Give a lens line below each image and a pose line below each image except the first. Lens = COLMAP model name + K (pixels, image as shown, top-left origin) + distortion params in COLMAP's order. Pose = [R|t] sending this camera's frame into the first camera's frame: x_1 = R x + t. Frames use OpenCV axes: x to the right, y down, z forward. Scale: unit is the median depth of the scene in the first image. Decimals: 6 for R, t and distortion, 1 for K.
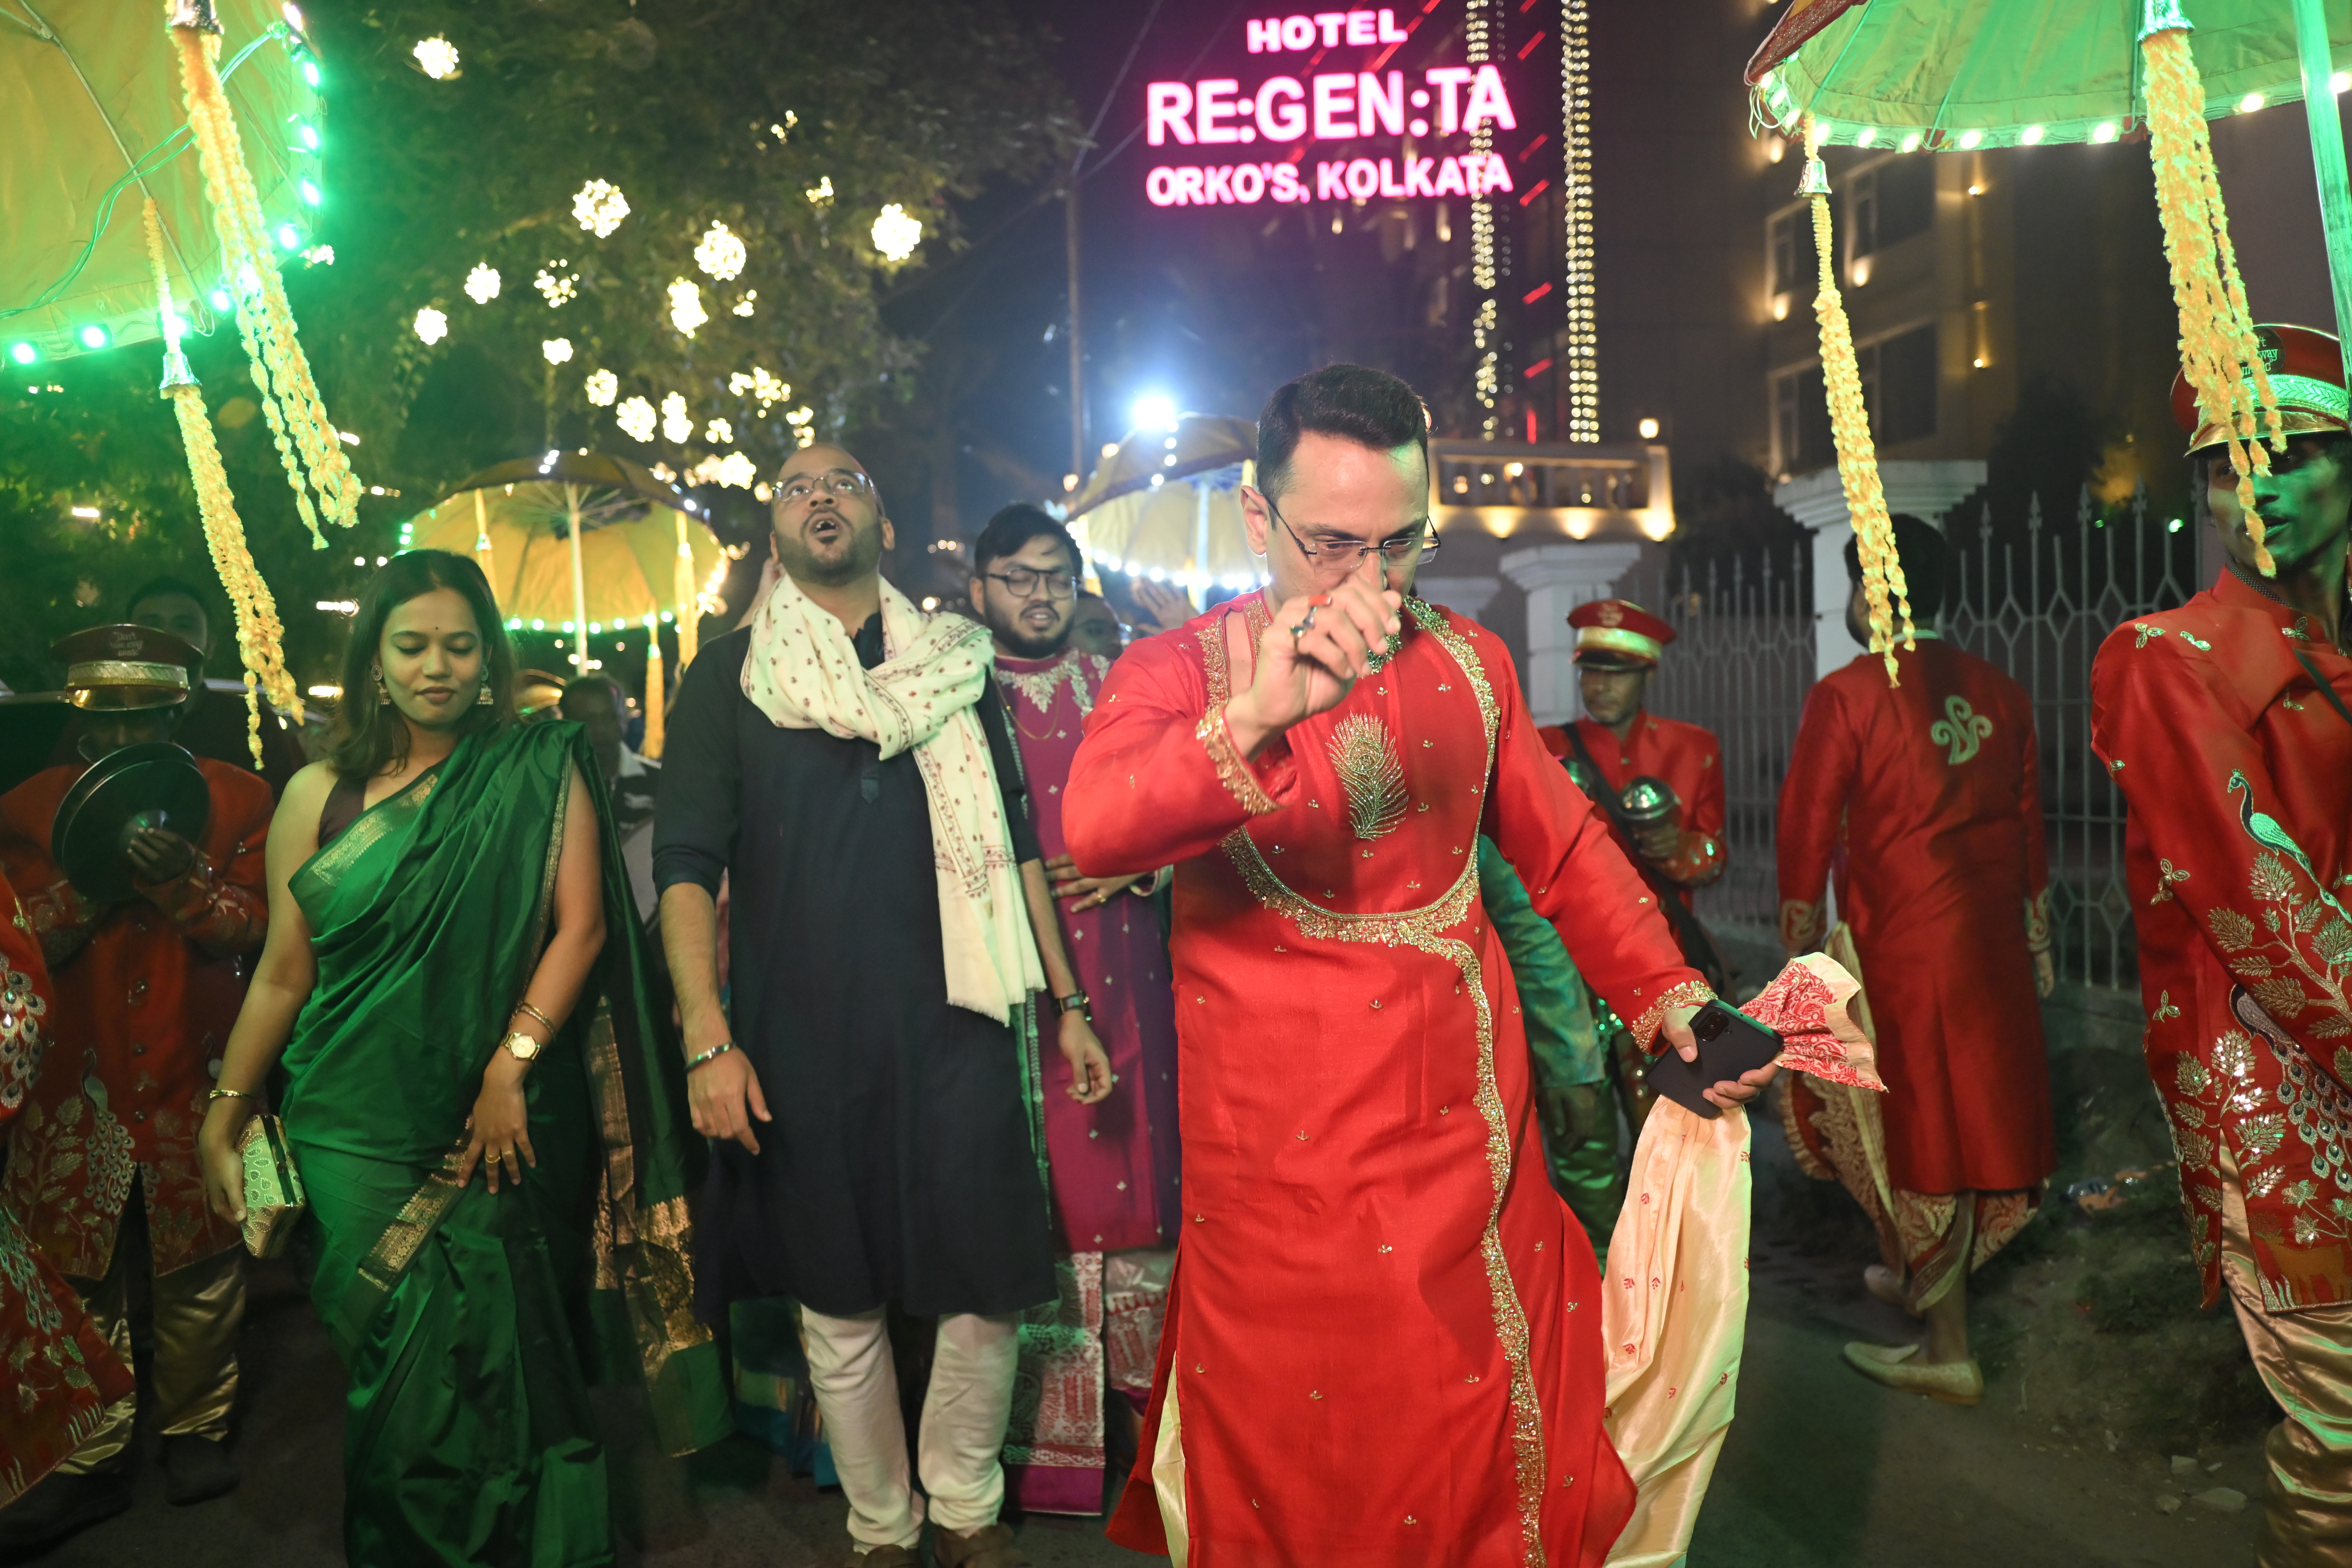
lens RADIAL K [[1855.4, 0, 1176.0], [0, 1855.4, 784.0], [0, 0, 1]] dist [-0.002890, -0.005723]
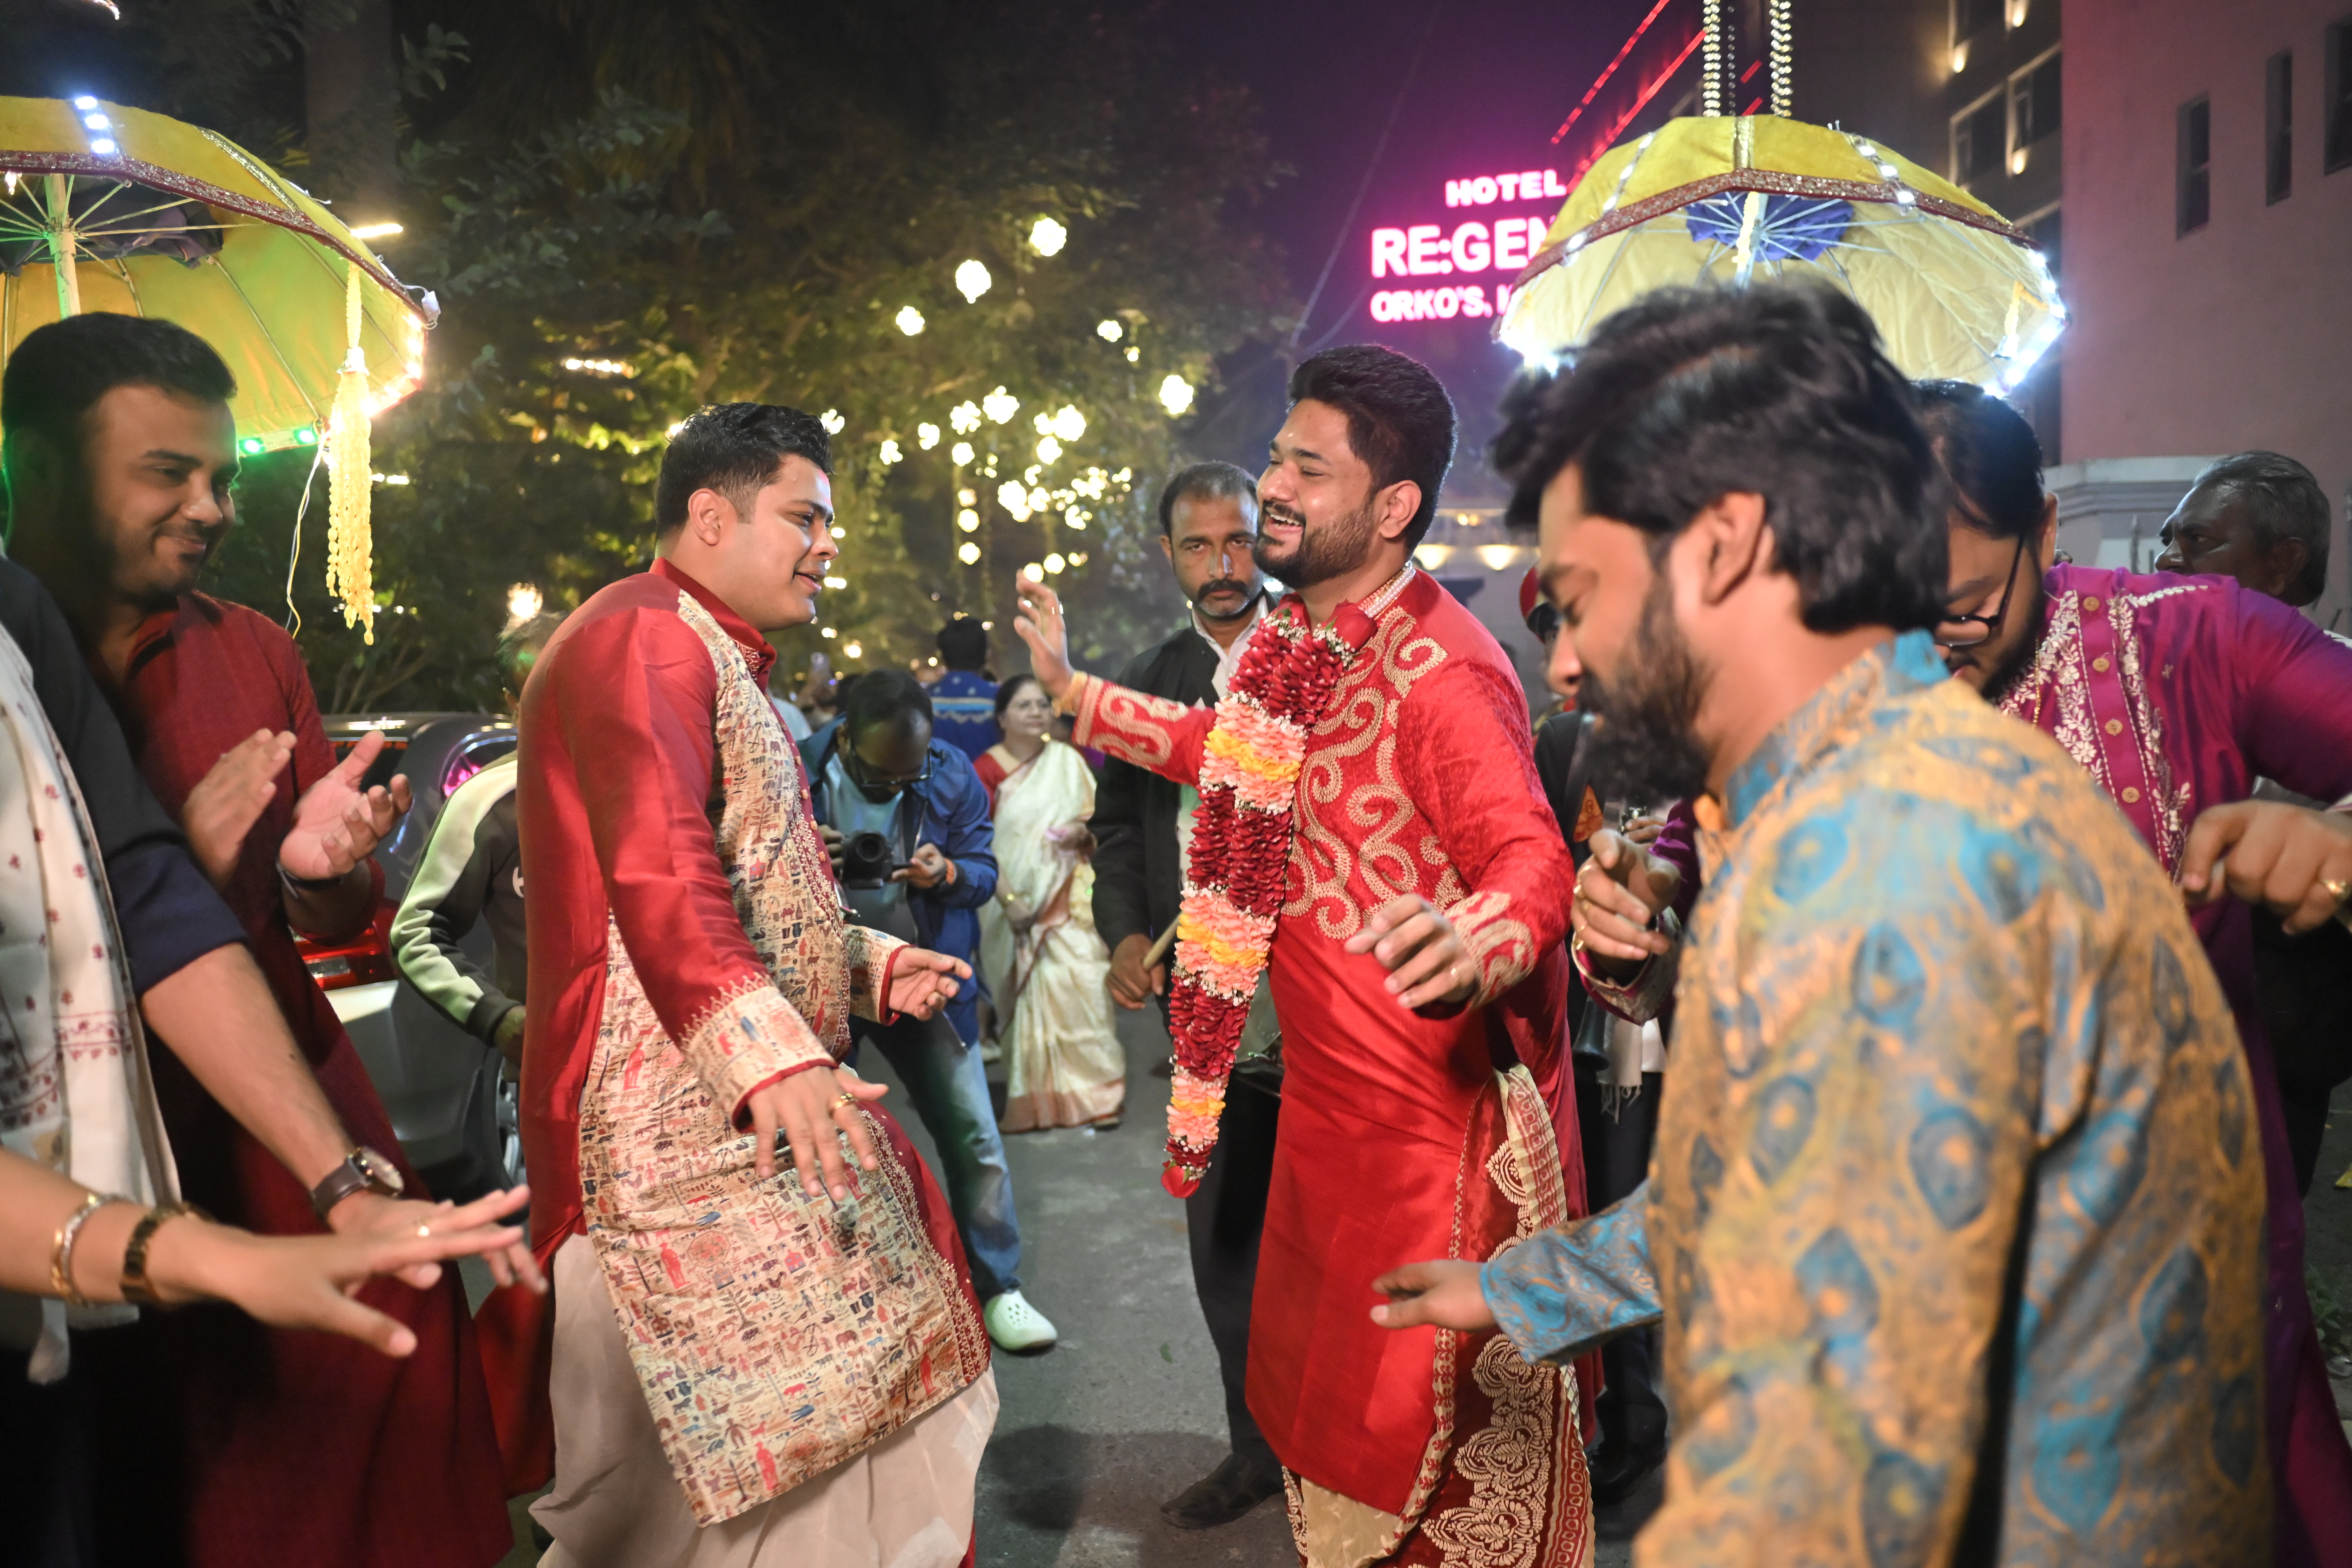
lens RADIAL K [[1861.0, 0, 1182.6], [0, 1861.0, 788.8], [0, 0, 1]] dist [0.001968, -0.007021]
pose [[0.984539, 0.013948, -0.174611, 0.092046], [-0.009934, 0.999666, 0.023845, 0.001342], [0.174886, -0.021742, 0.984349, -0.383945]]
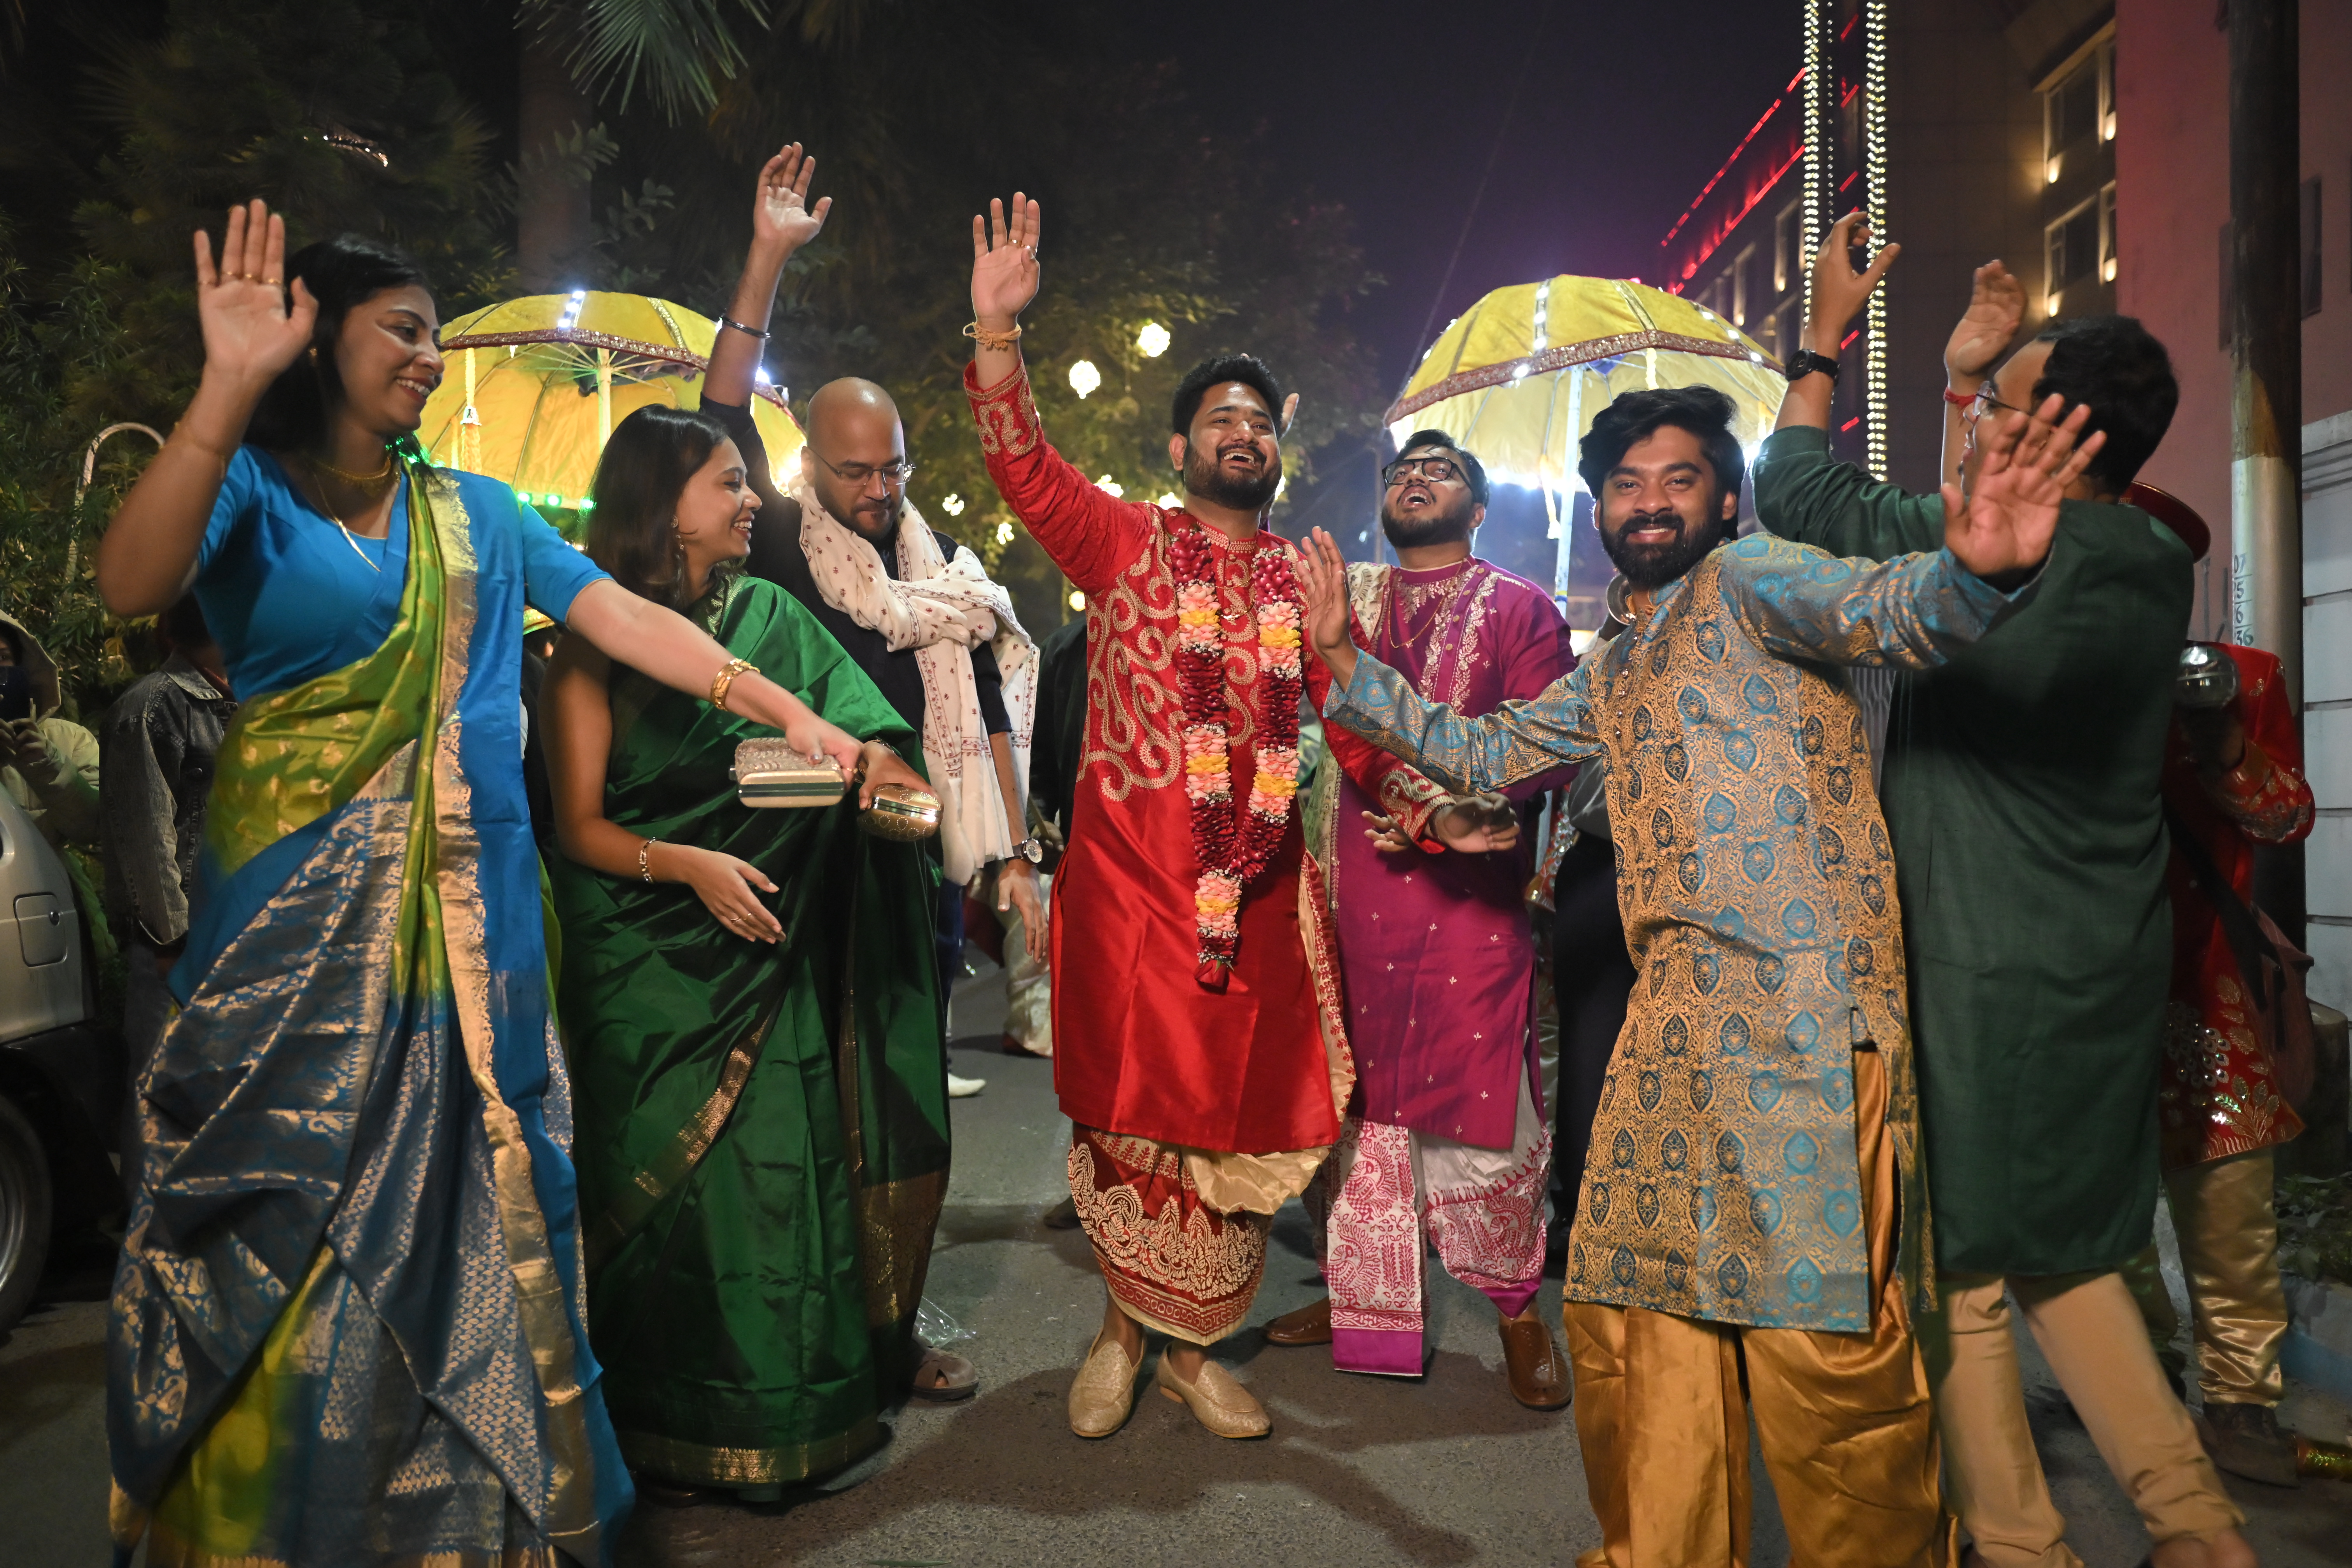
lens RADIAL K [[1864.5, 0, 1164.8], [0, 1864.5, 785.4], [0, 0, 1]] dist [0.000336, -0.004925]
pose [[0.969951, 0.028702, -0.241600, 0.119055], [-0.035499, 0.999086, -0.023827, 0.016363], [0.240696, 0.031688, 0.970083, -0.455183]]
